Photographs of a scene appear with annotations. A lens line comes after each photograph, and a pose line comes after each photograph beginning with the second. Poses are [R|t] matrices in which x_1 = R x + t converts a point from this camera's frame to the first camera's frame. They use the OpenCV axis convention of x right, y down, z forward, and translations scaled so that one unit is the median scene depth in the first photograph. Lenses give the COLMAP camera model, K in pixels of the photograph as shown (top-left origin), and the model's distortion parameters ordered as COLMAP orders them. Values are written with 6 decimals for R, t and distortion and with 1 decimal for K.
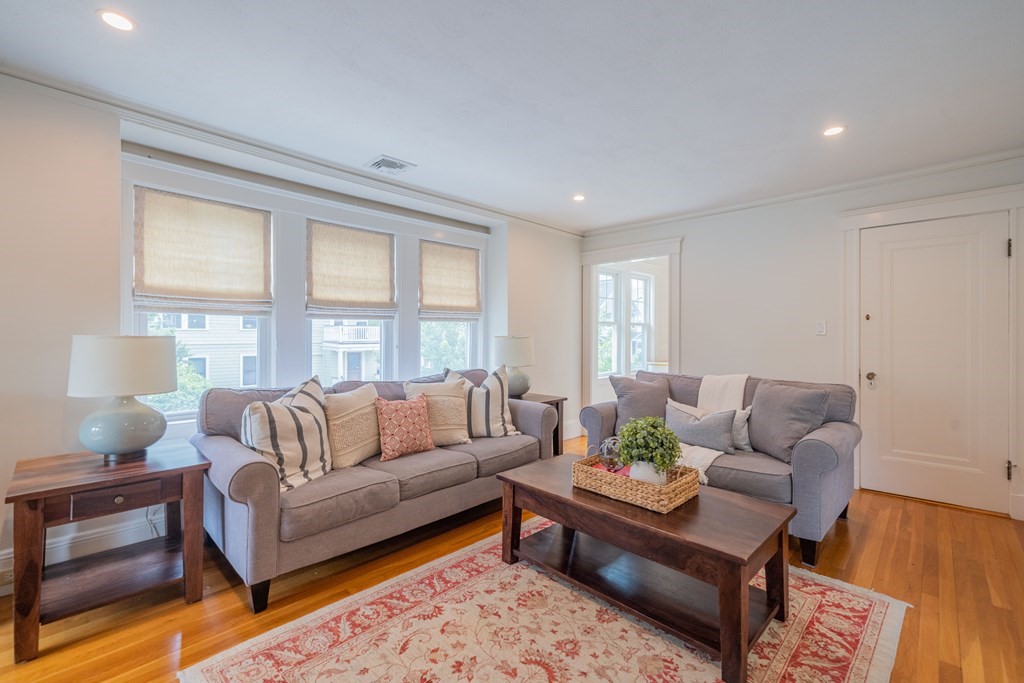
lens RADIAL K [[439.5, 0, 510.5], [0, 439.5, 334.8], [0, 0, 1]] dist [0.001755, 0.000059]
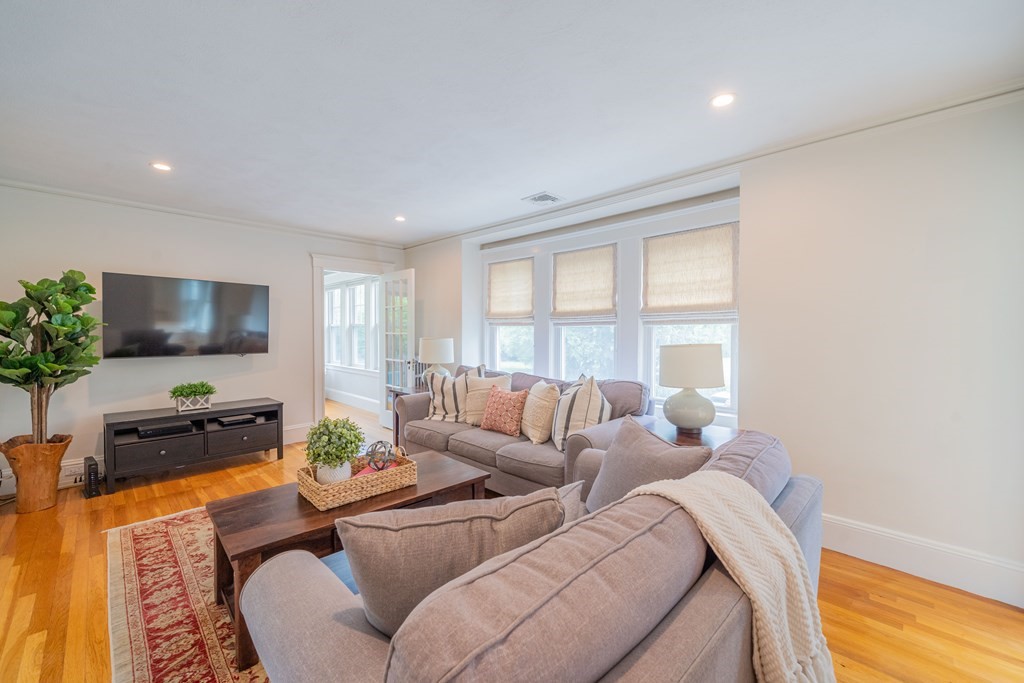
lens RADIAL K [[402.3, 0, 515.5], [0, 402.3, 343.4], [0, 0, 1]] dist [-0.008869, 0.000355]
pose [[0.008143, 0.024610, -0.999664, 1.335260], [-0.003087, 0.999693, 0.024586, -0.025150], [0.999962, 0.002886, 0.008216, 1.461079]]
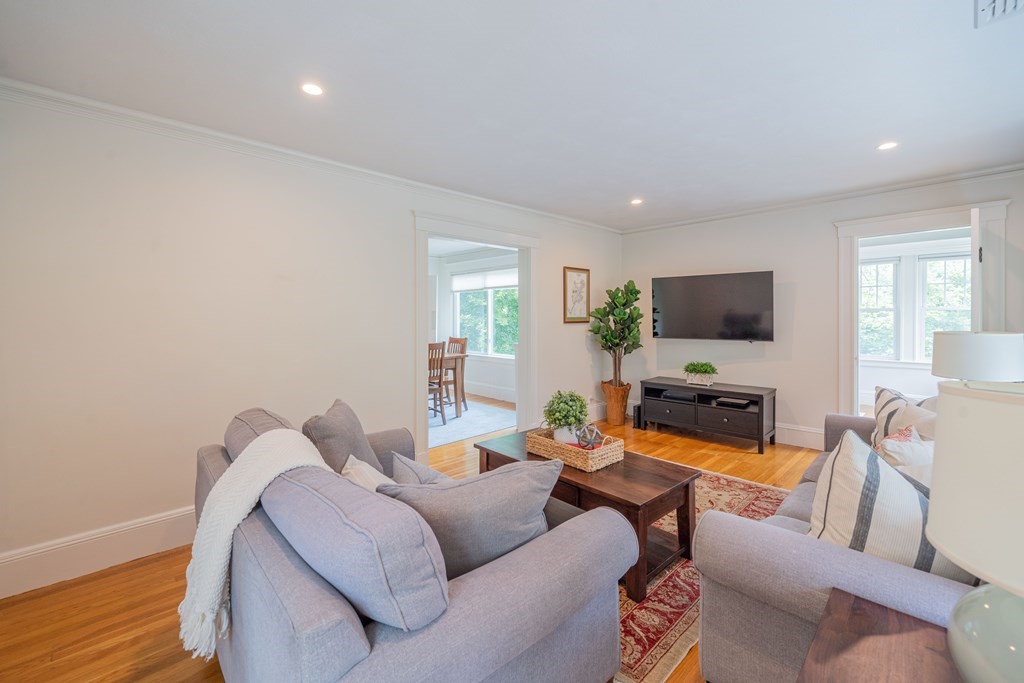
lens RADIAL K [[422.9, 0, 515.1], [0, 422.9, 328.4], [0, 0, 1]] dist [0.001897, 0.000256]
pose [[-0.999524, 0.000268, 0.030839, 0.429558], [0.000972, 0.999739, 0.022823, -0.033287], [-0.030825, 0.022842, -0.999264, 2.337160]]
